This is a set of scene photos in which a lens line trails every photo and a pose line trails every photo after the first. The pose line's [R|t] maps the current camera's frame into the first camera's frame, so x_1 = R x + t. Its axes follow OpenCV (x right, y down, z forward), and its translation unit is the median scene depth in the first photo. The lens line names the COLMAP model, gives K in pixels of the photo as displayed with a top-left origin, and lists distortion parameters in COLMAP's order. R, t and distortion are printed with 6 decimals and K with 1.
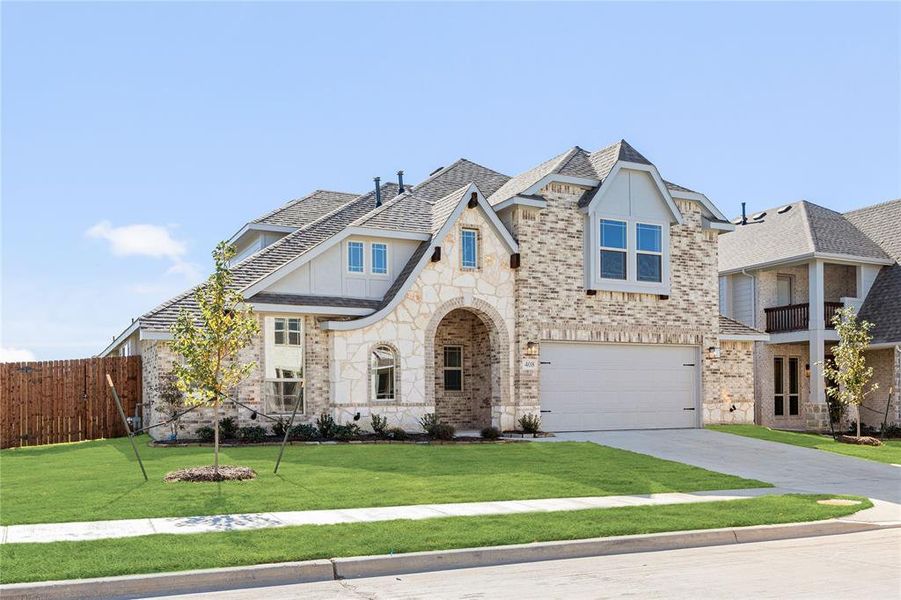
lens RADIAL K [[434.0, 0, 450.3], [0, 434.0, 304.1], [0, 0, 1]] dist [0.000424, -0.000263]
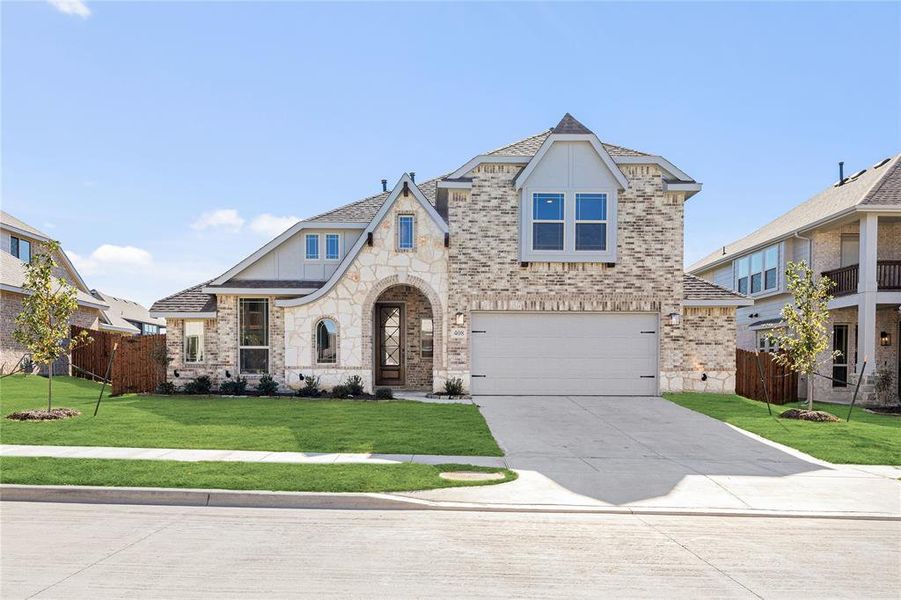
lens RADIAL K [[364.2, 0, 450.5], [0, 364.2, 295.5], [0, 0, 1]] dist [0.000448, 0.000204]
pose [[0.965688, -0.039169, -0.256735, 0.371342], [0.044928, 0.998852, 0.016602, 0.025629], [0.255790, -0.027567, 0.966339, 0.098056]]
